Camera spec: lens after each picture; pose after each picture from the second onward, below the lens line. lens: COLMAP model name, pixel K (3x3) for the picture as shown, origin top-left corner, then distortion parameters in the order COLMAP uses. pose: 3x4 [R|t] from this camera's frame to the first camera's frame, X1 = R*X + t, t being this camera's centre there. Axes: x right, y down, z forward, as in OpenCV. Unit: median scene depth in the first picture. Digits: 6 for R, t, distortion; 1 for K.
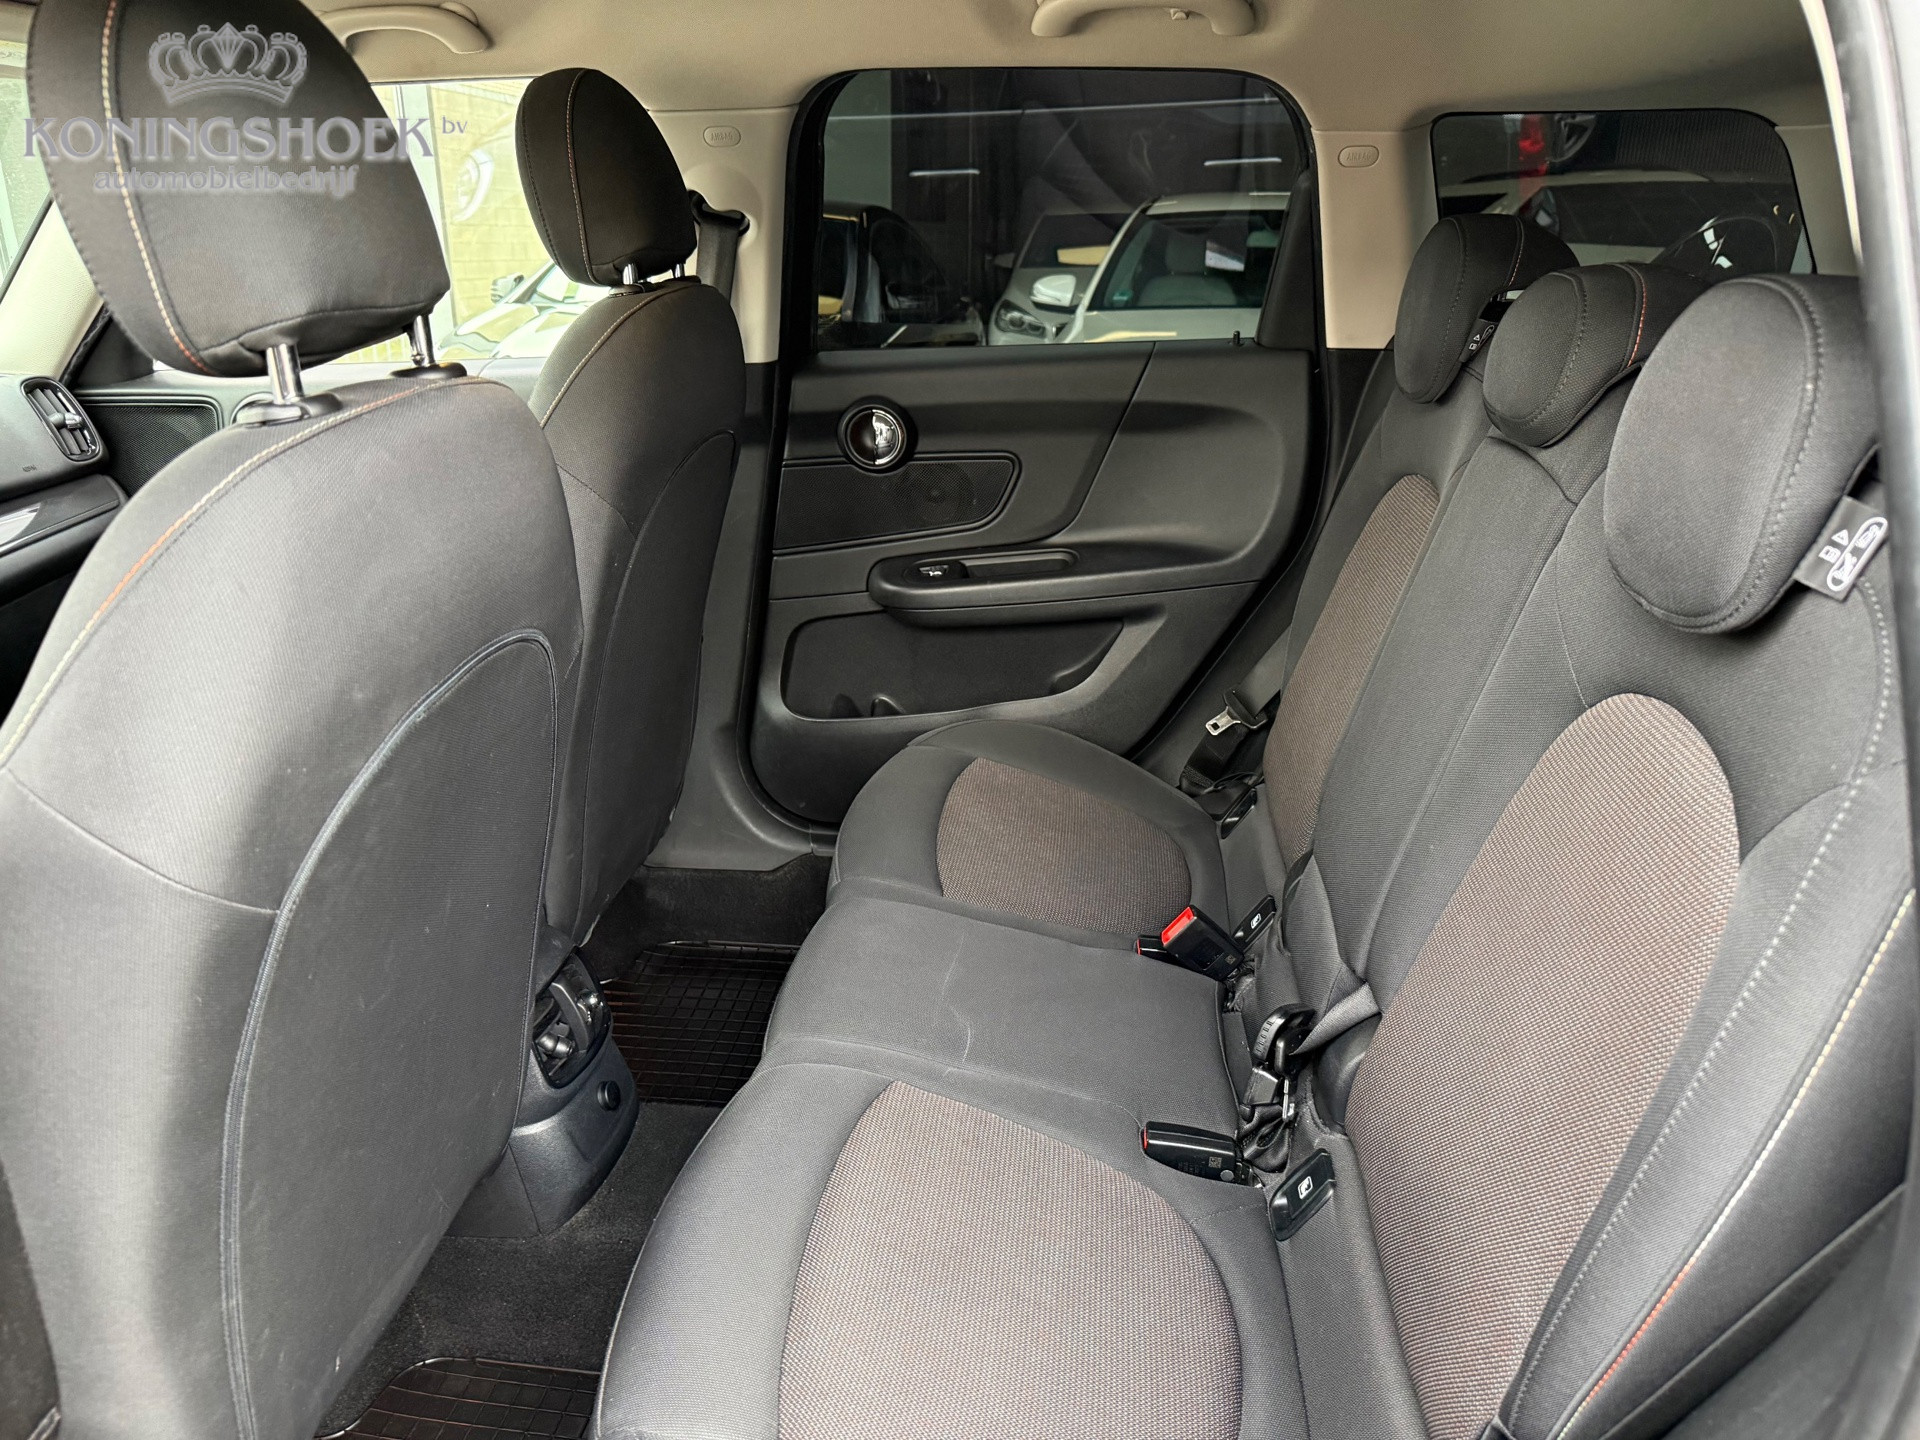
lens RADIAL K [[1365.1, 0, 959.2], [0, 1365.1, 778.0], [0, 0, 1]] dist [0.134584, -0.130545]
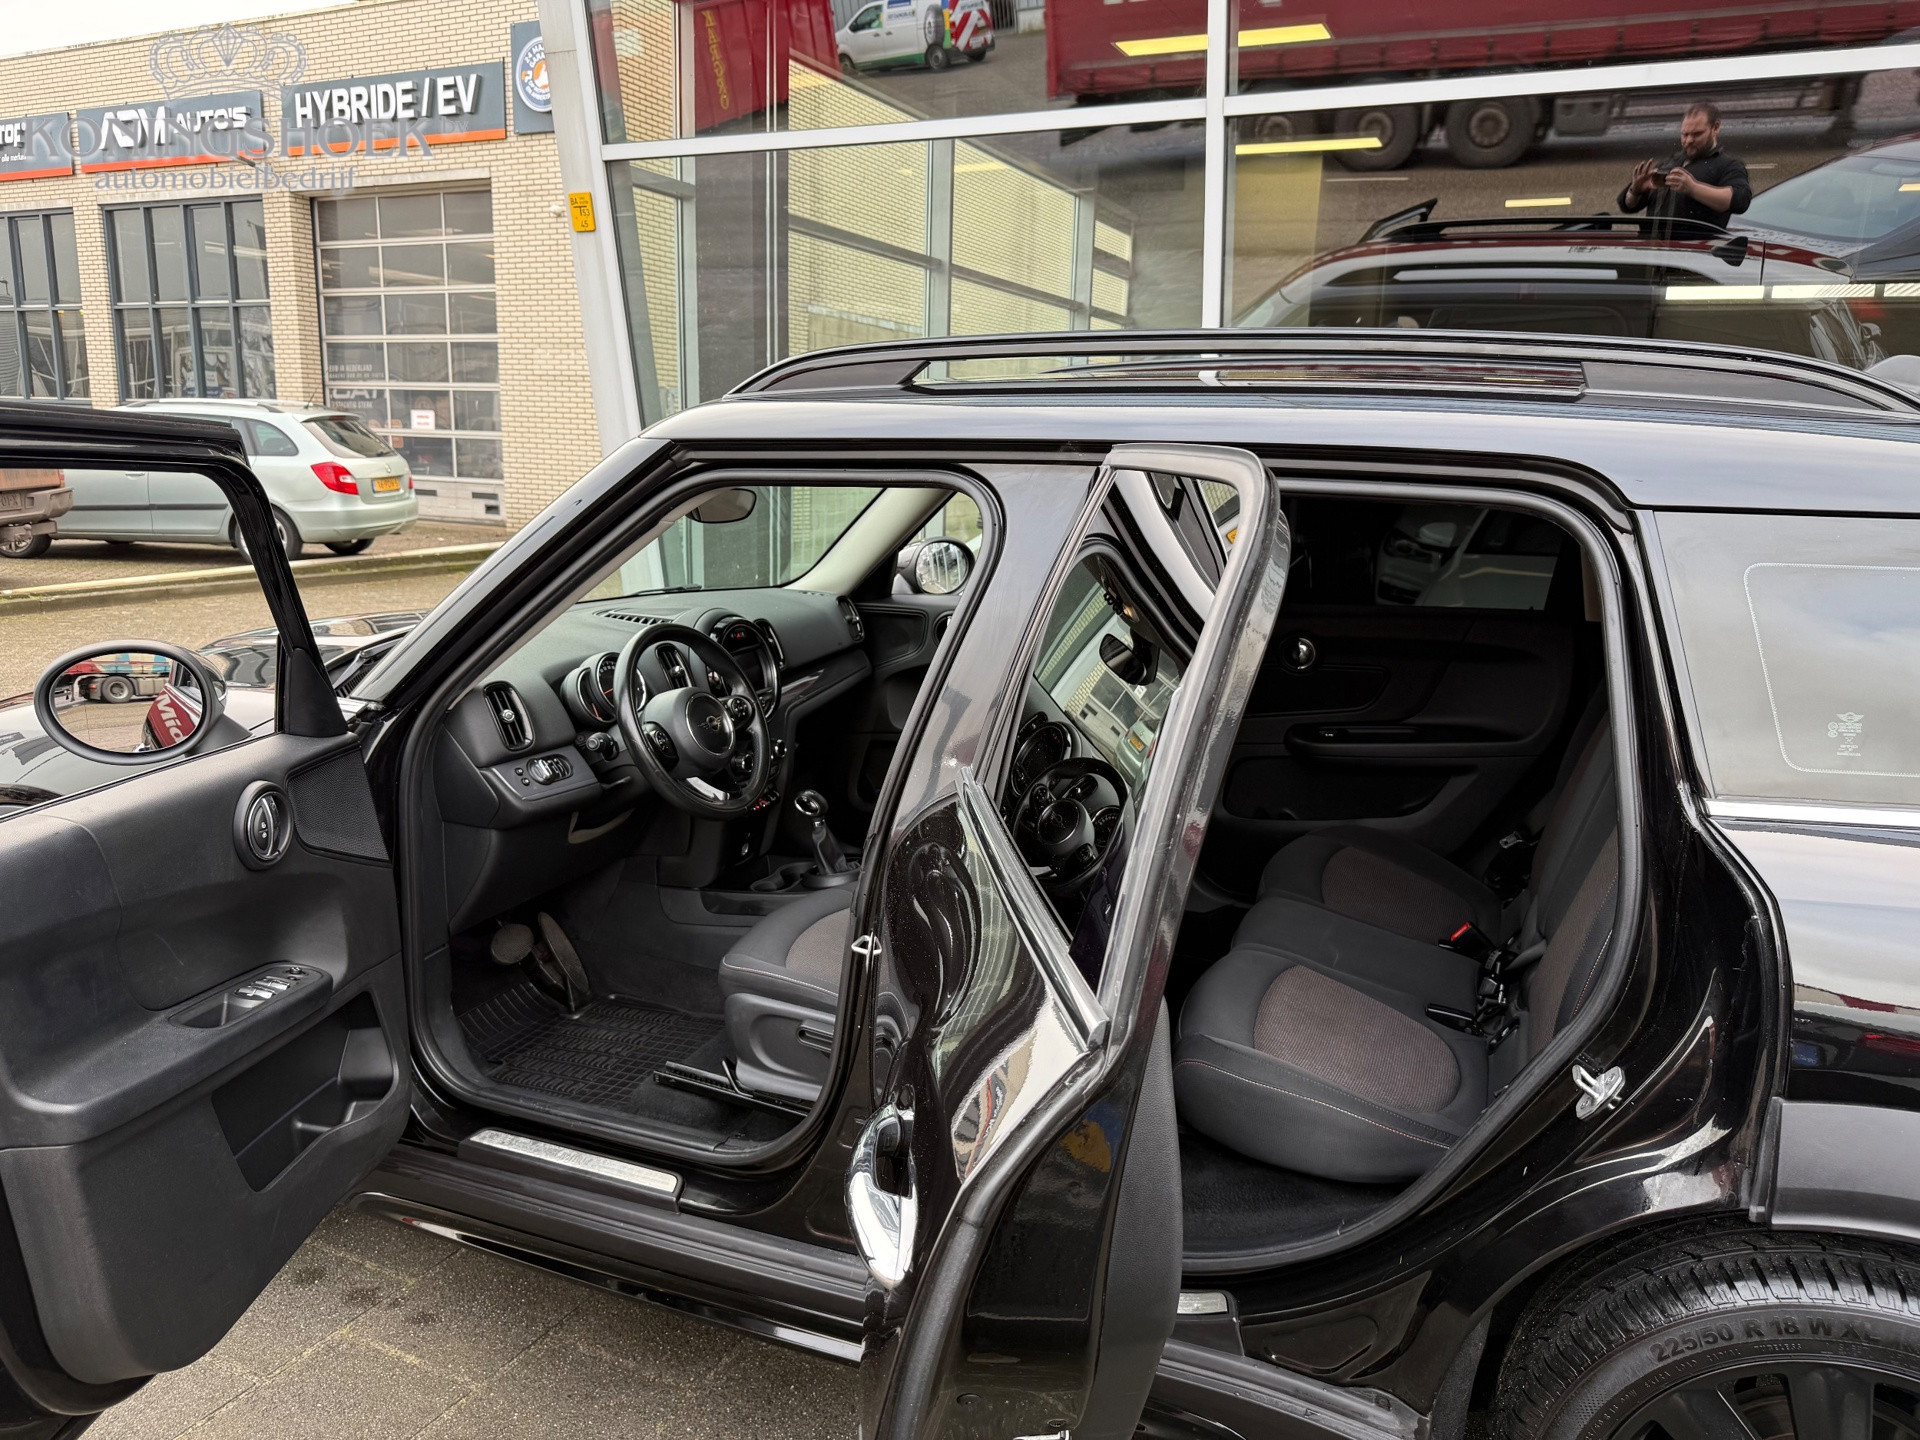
lens RADIAL K [[1347.6, 0, 973.5], [0, 1347.6, 724.6], [0, 0, 1]] dist [0.034684, -0.041321]
pose [[0.963413, 0.079000, -0.256114, -0.015397], [-0.122348, 0.979831, -0.157996, 0.147740], [0.238466, 0.183550, 0.953647, -0.647869]]
